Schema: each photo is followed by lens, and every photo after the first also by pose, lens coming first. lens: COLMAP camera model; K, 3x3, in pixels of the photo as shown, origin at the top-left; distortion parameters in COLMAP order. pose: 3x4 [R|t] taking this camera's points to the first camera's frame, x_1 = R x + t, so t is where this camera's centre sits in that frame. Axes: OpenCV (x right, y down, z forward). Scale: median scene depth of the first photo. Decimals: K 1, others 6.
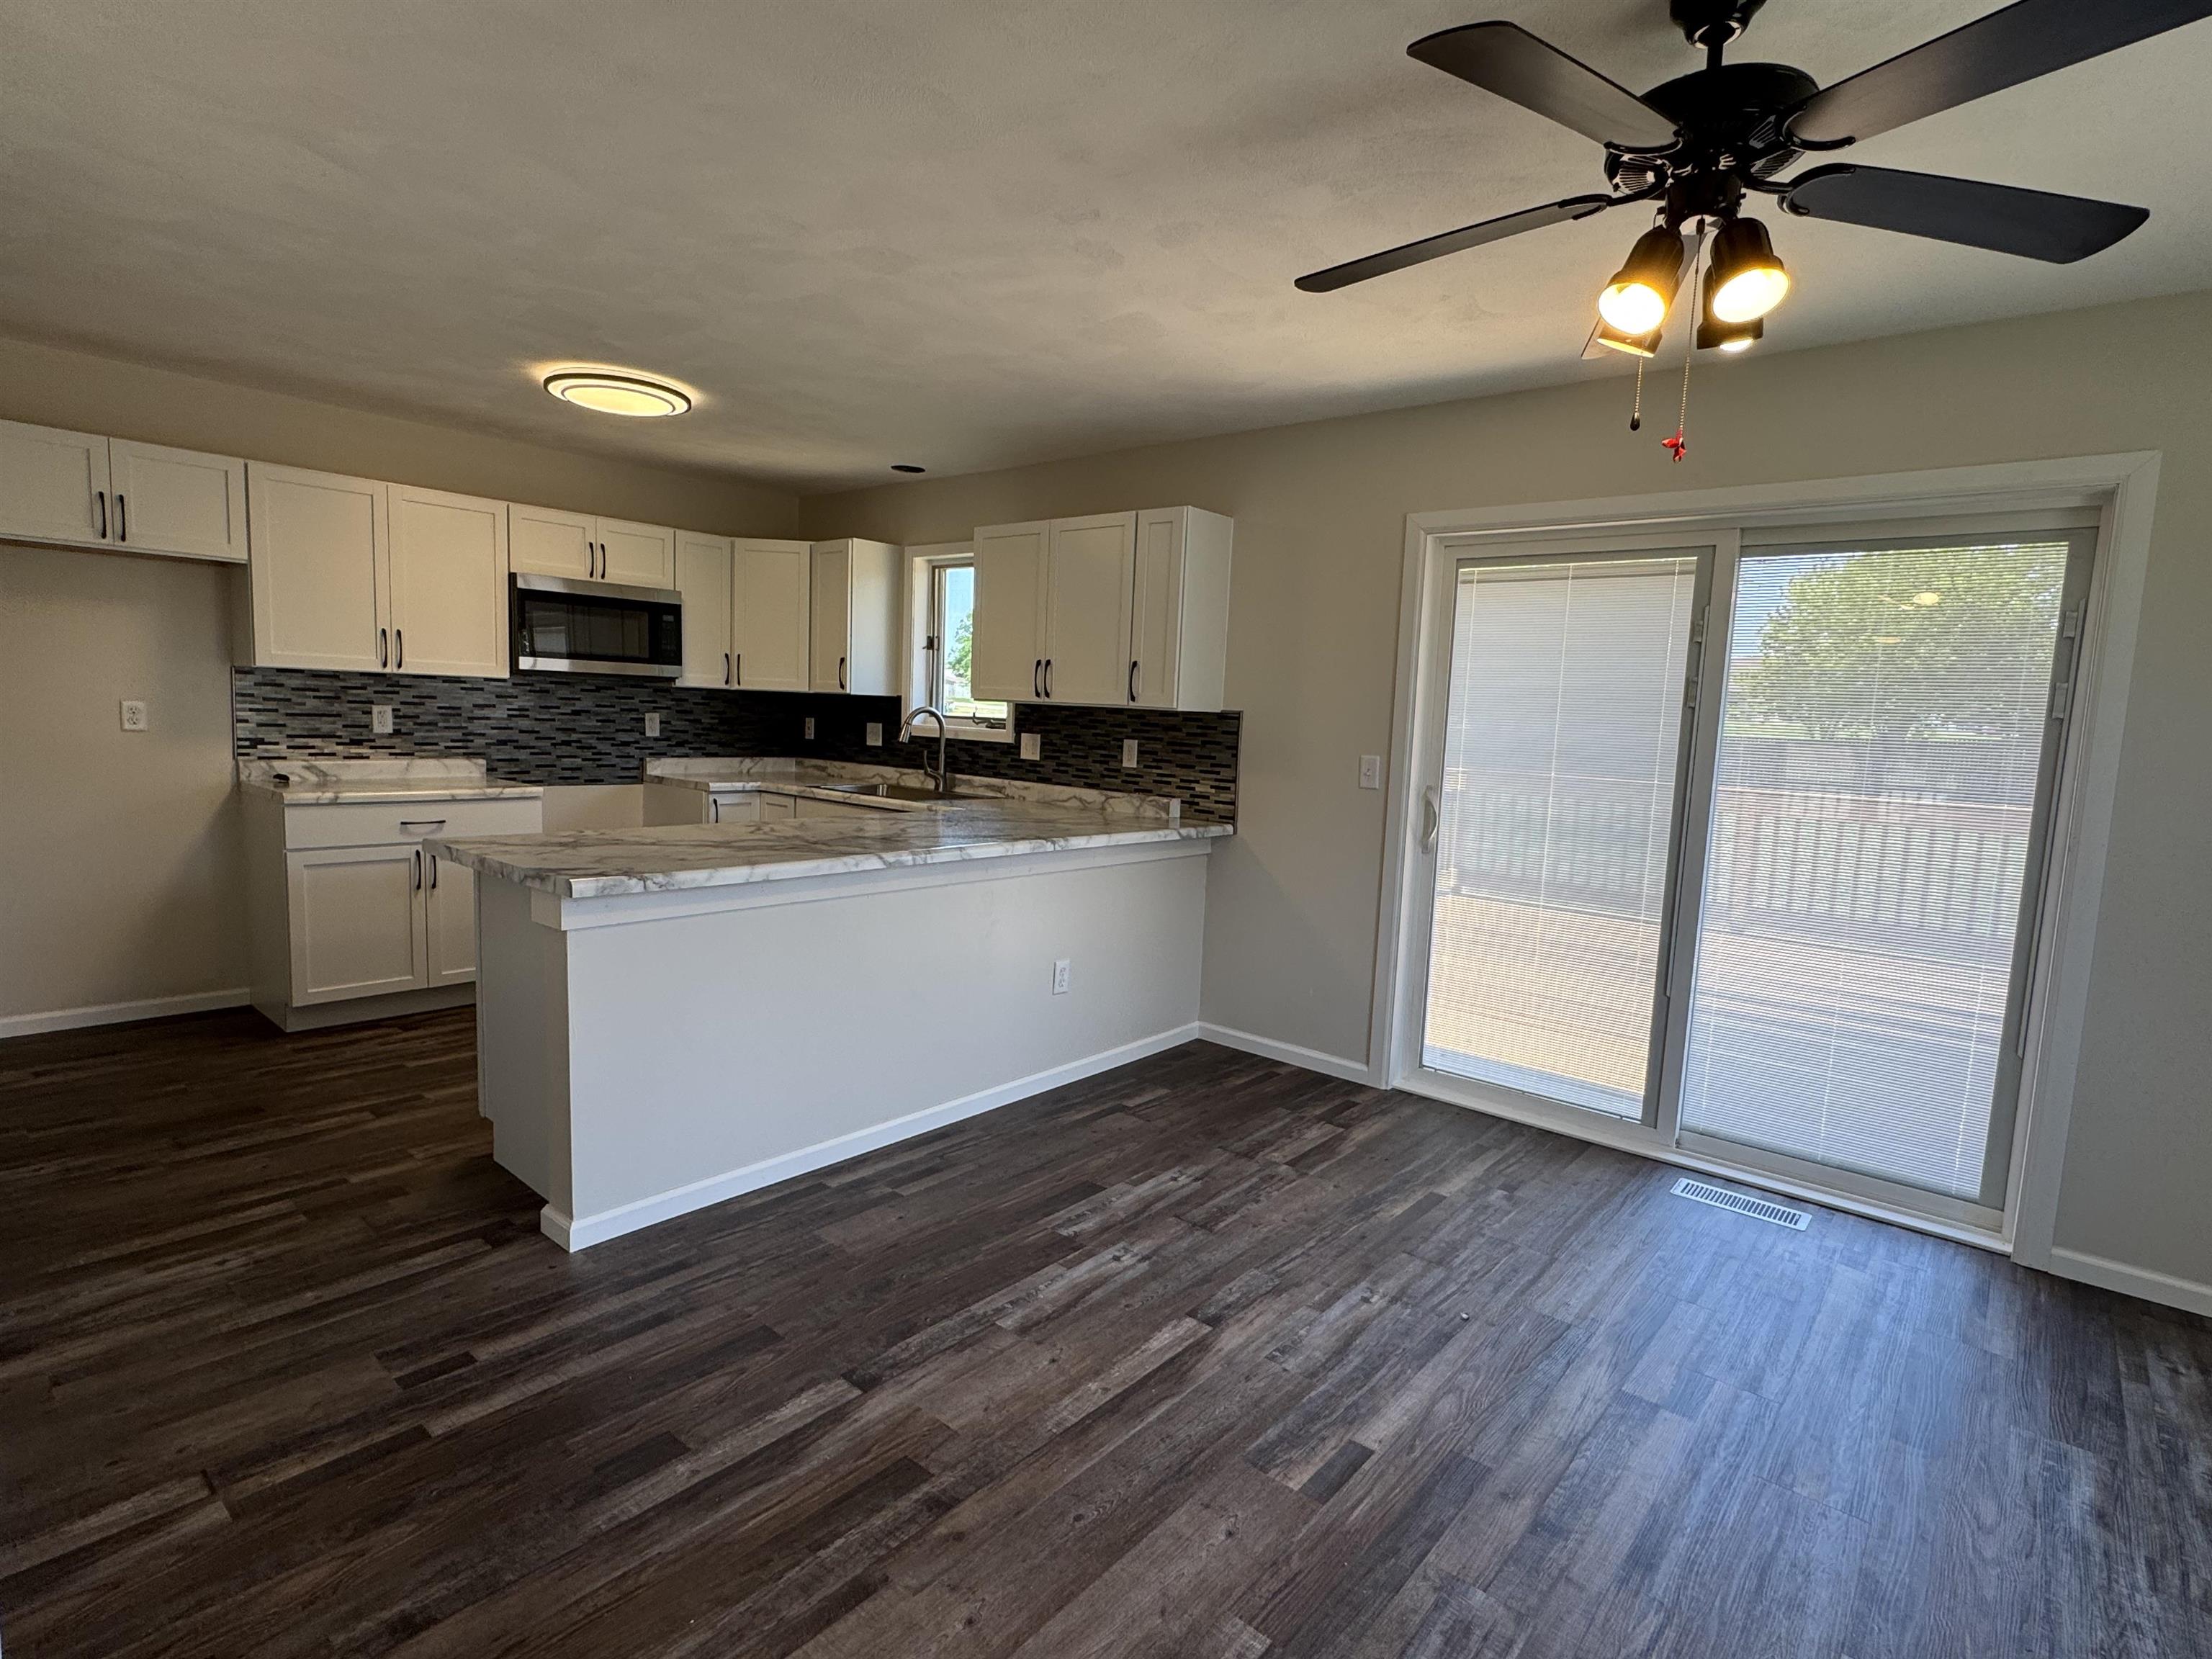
lens RADIAL K [[1105.8, 0, 1103.0], [0, 1105.8, 833.5], [0, 0, 1]] dist [-0.001961, -0.000679]
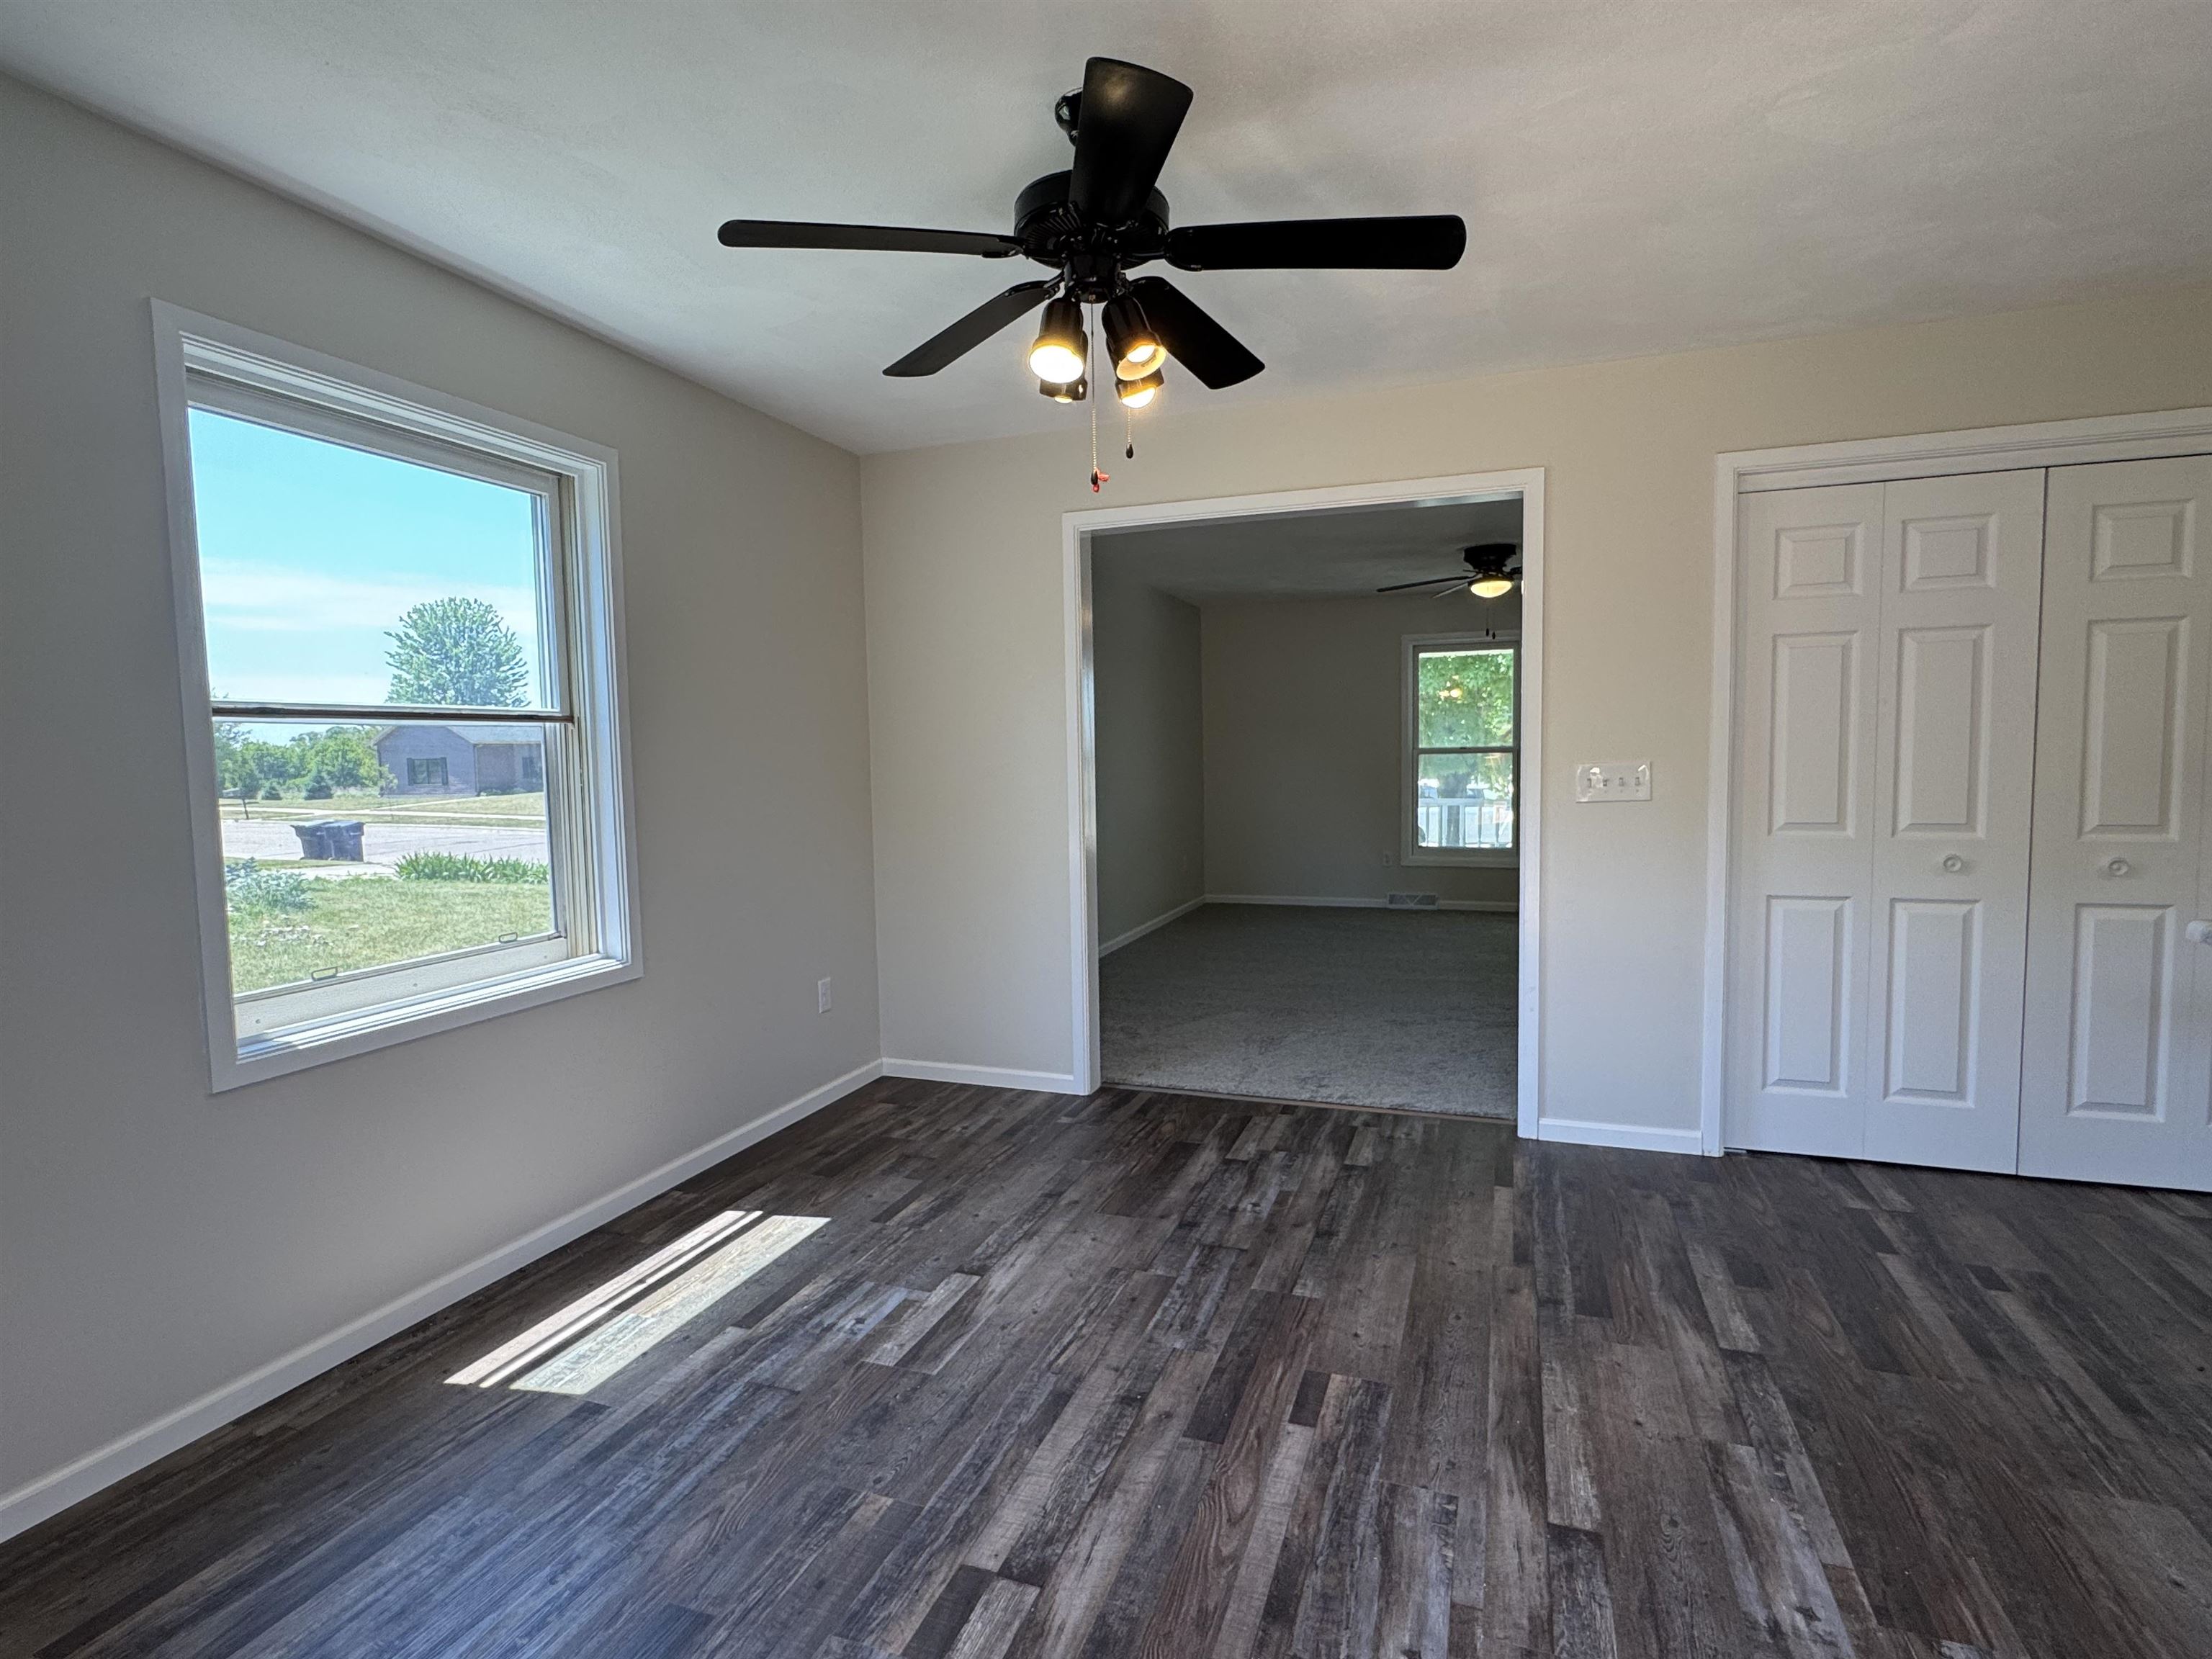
lens RADIAL K [[1104.6, 0, 1099.7], [0, 1104.6, 831.5], [0, 0, 1]] dist [0.000647, -0.001490]
pose [[-0.938125, -0.002364, -0.346289, 0.496641], [-0.062327, 0.984800, 0.162126, -0.088559], [0.340642, 0.173678, -0.924012, 1.159898]]
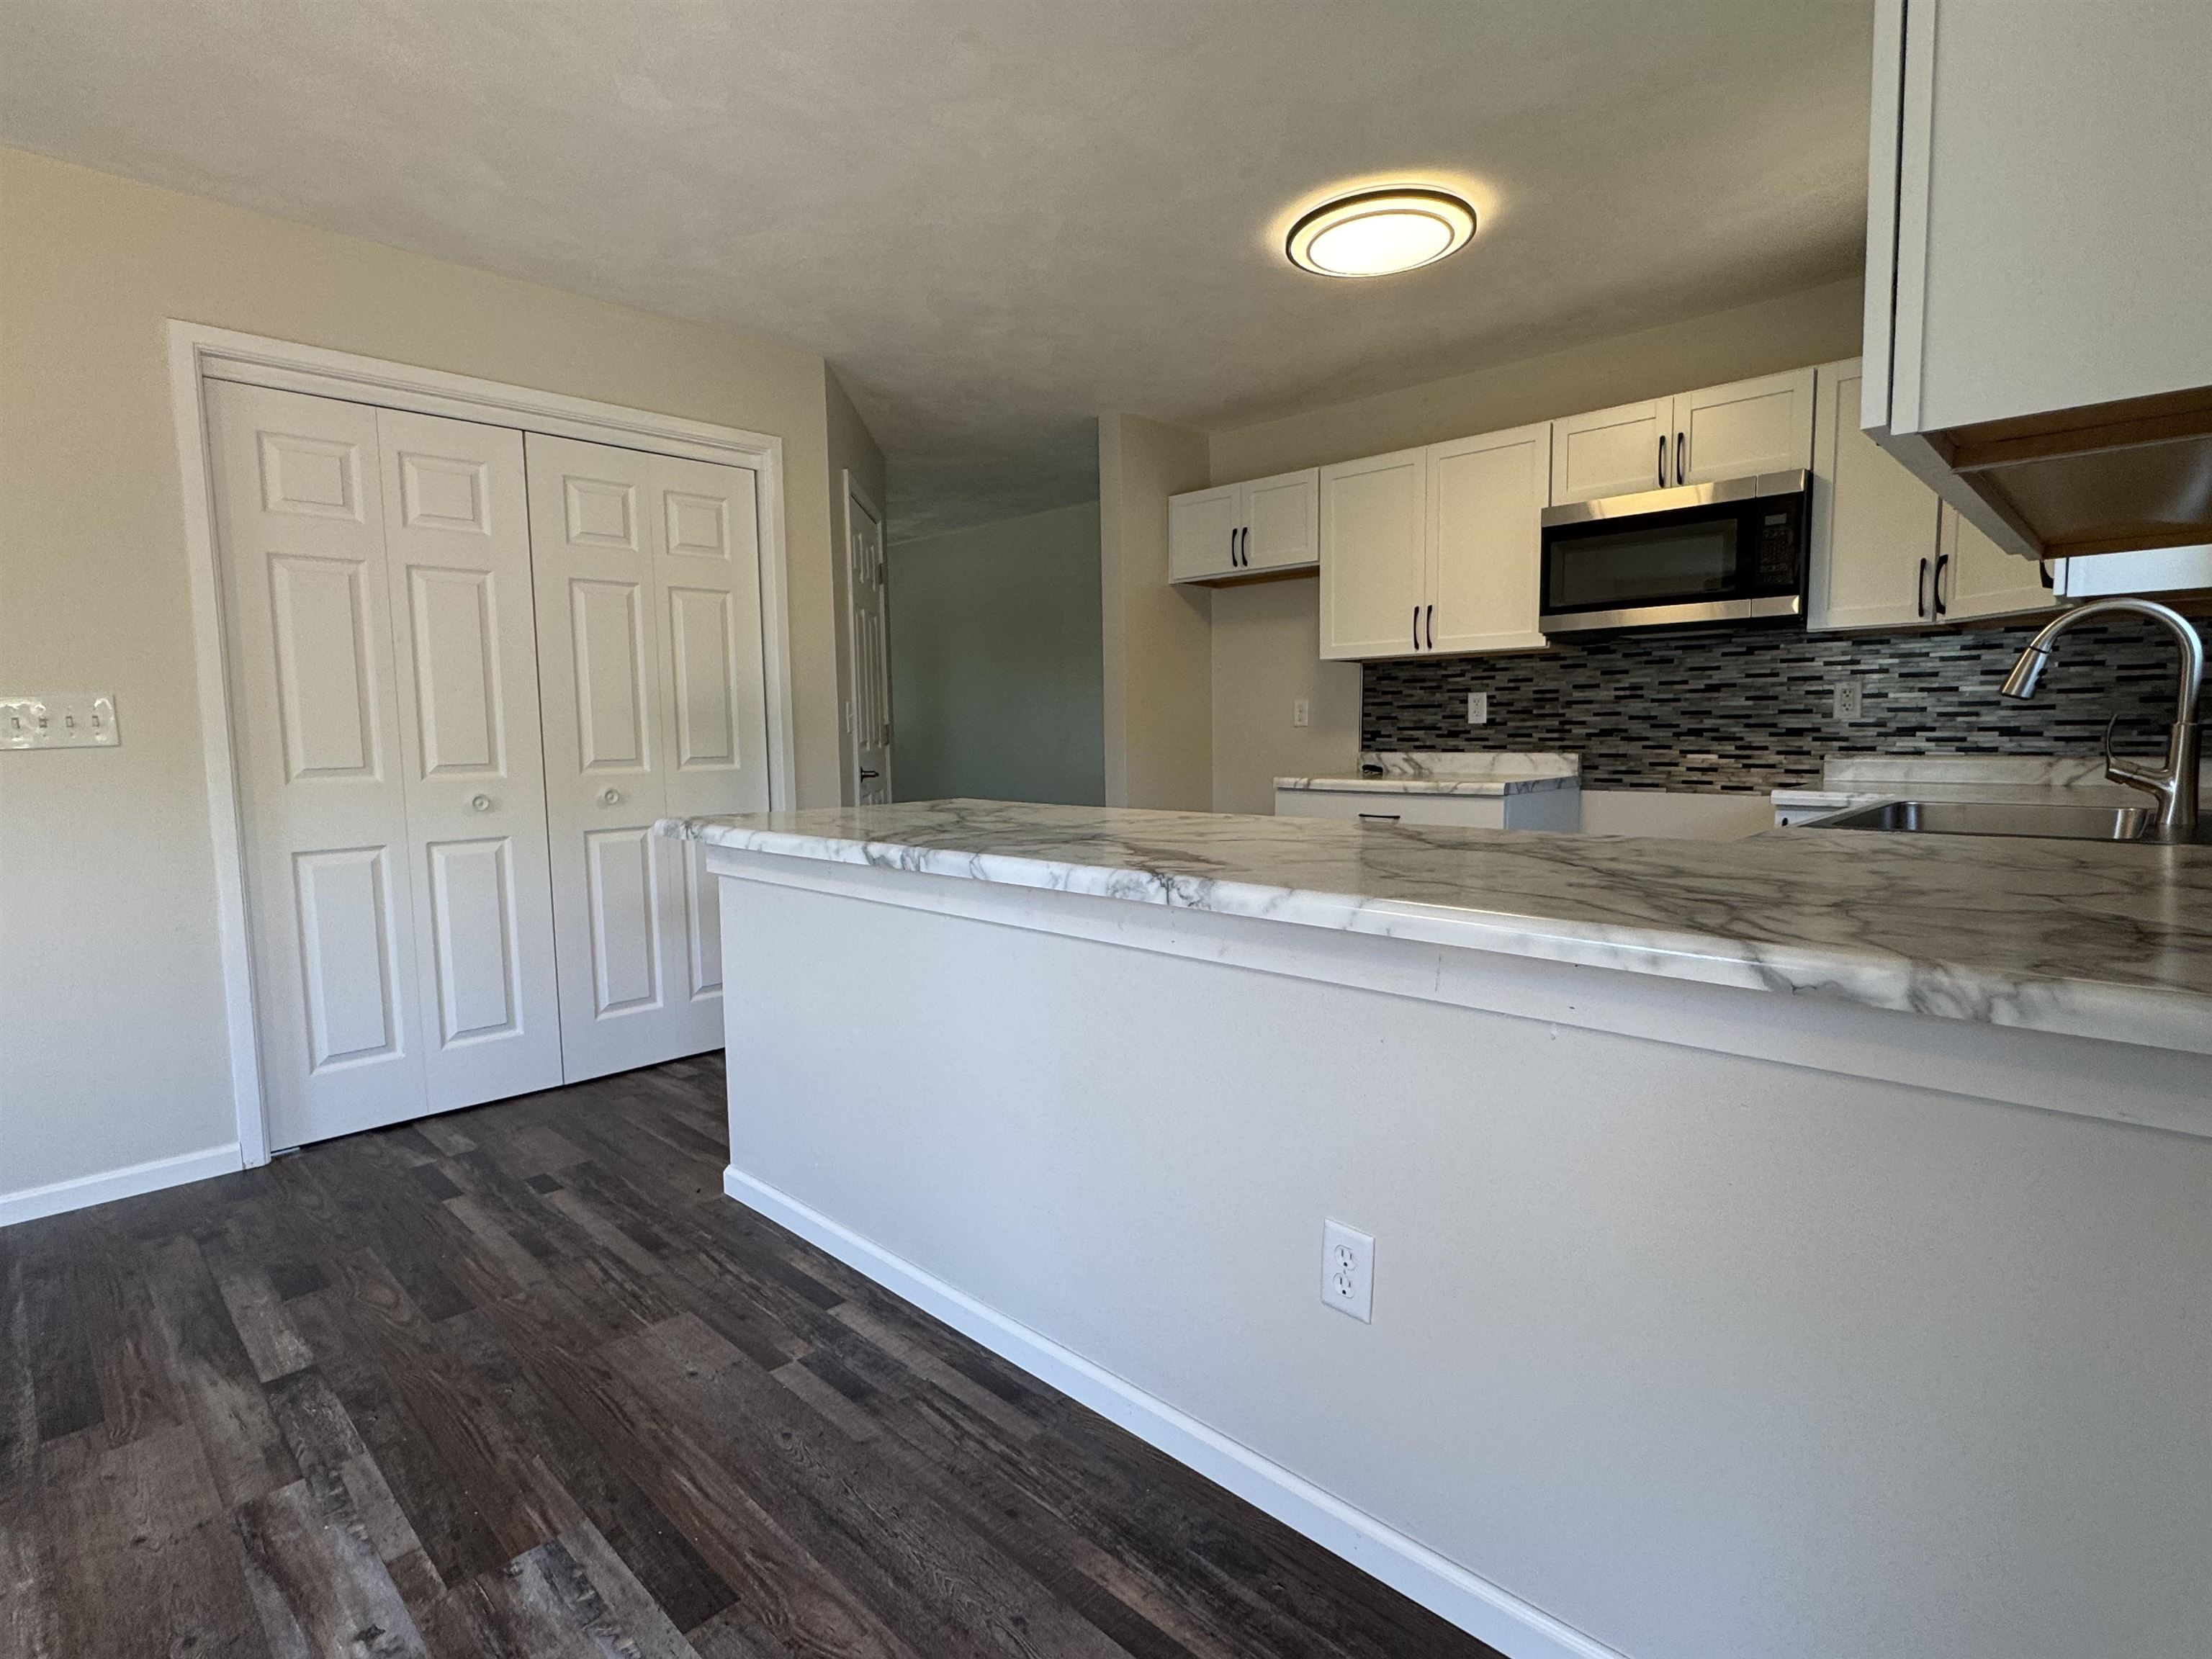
lens RADIAL K [[1104.6, 0, 1099.7], [0, 1104.6, 831.5], [0, 0, 1]] dist [0.000647, -0.001490]
pose [[-0.069552, 0.050434, -0.996303, 0.406253], [-0.101206, 0.993212, 0.057343, -0.035955], [0.992431, 0.104820, -0.063975, 1.141100]]
